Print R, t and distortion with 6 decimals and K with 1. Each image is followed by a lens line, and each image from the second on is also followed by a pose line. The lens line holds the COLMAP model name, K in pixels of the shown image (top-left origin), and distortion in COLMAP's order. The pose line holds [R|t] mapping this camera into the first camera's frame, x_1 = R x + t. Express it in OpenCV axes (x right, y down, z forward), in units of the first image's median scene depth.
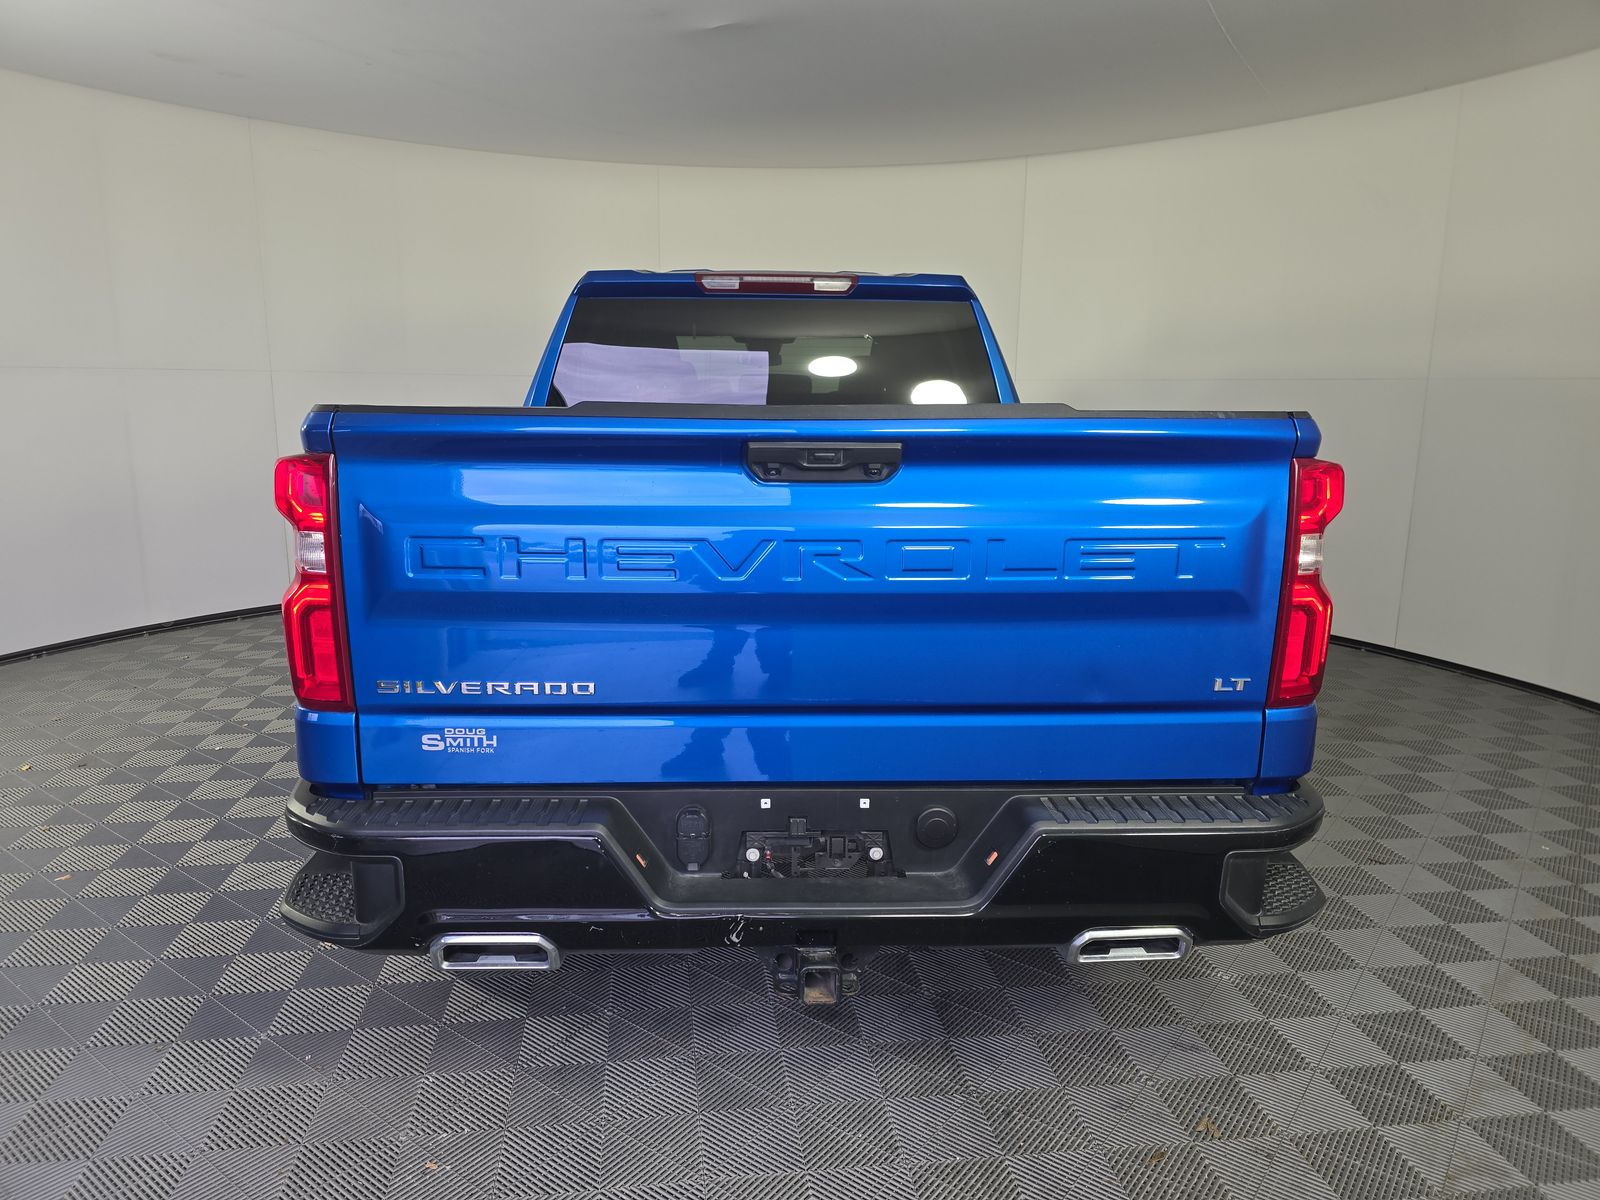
lens RADIAL K [[1066.1, 0, 791.6], [0, 1066.1, 610.2], [0, 0, 1]] dist [0.063283, -0.054925]
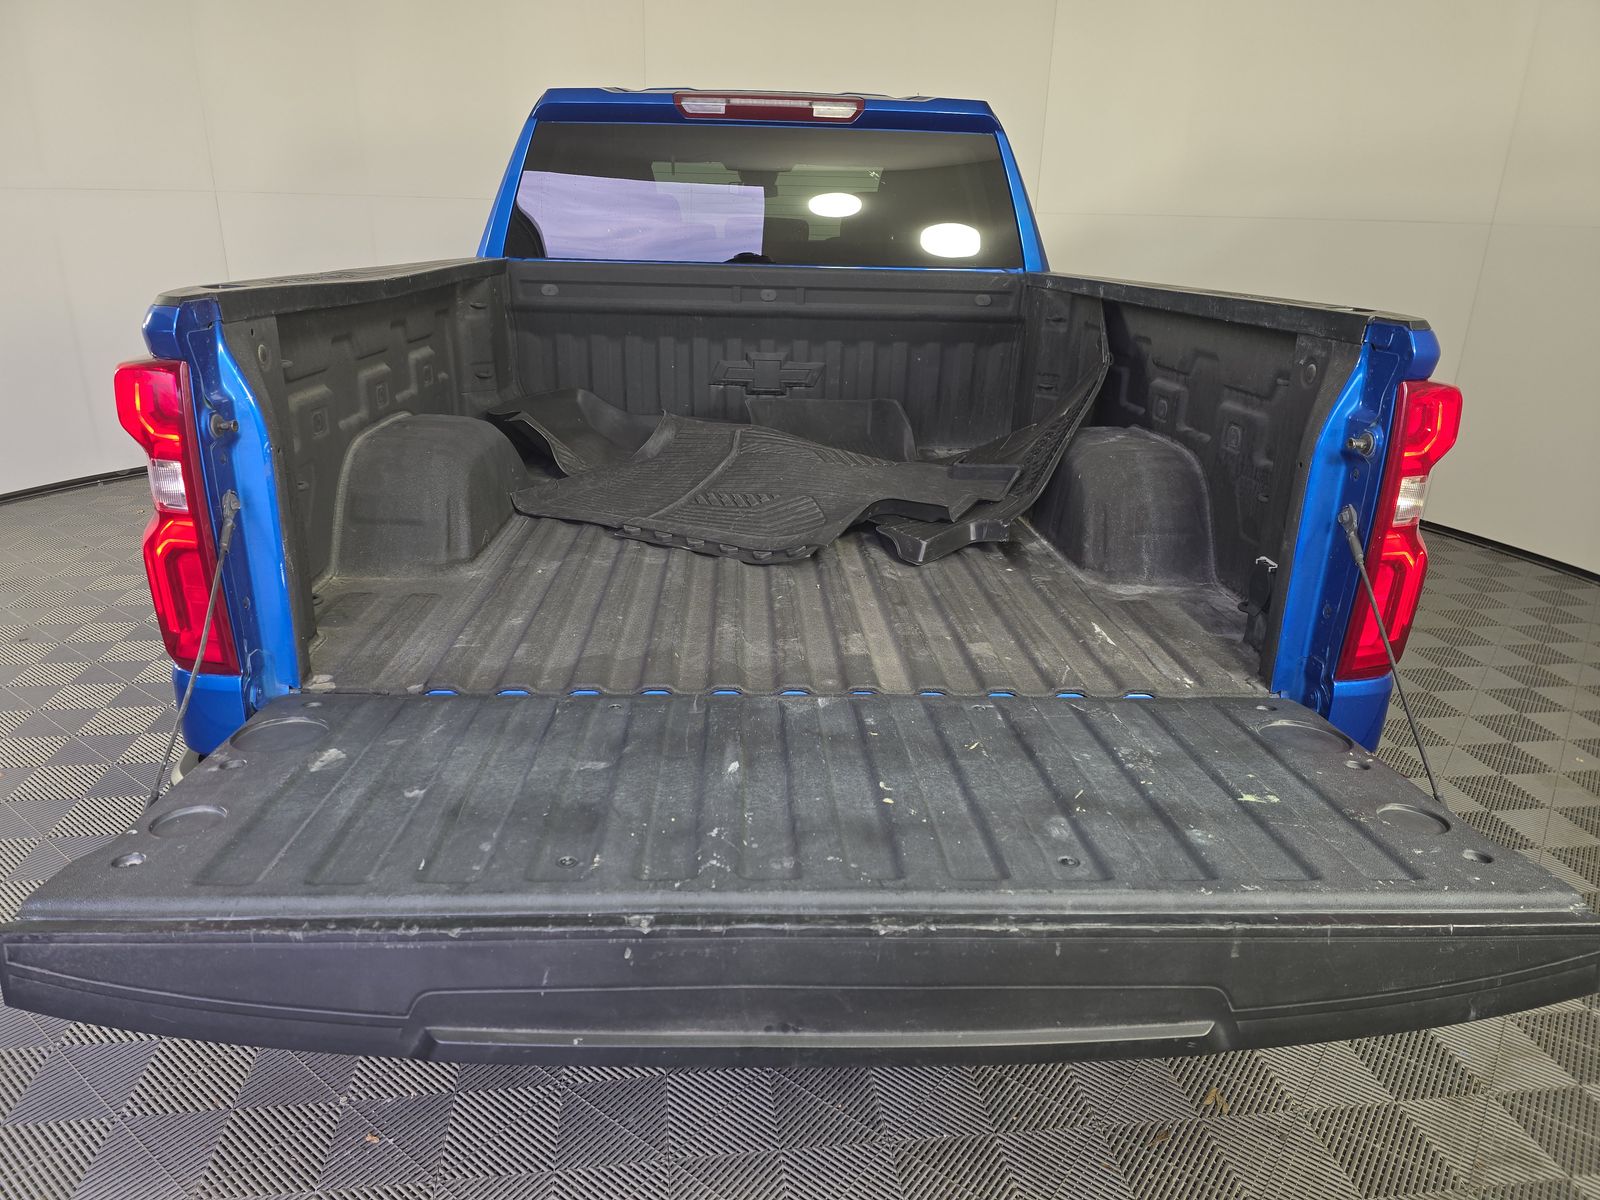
lens RADIAL K [[1066.1, 0, 791.6], [0, 1066.1, 610.2], [0, 0, 1]] dist [0.063283, -0.054925]
pose [[0.999881, 0.015256, 0.002449, 0.012687], [-0.015451, 0.987721, 0.155460, -0.070656], [-0.000047, -0.155479, 0.987839, 0.145724]]
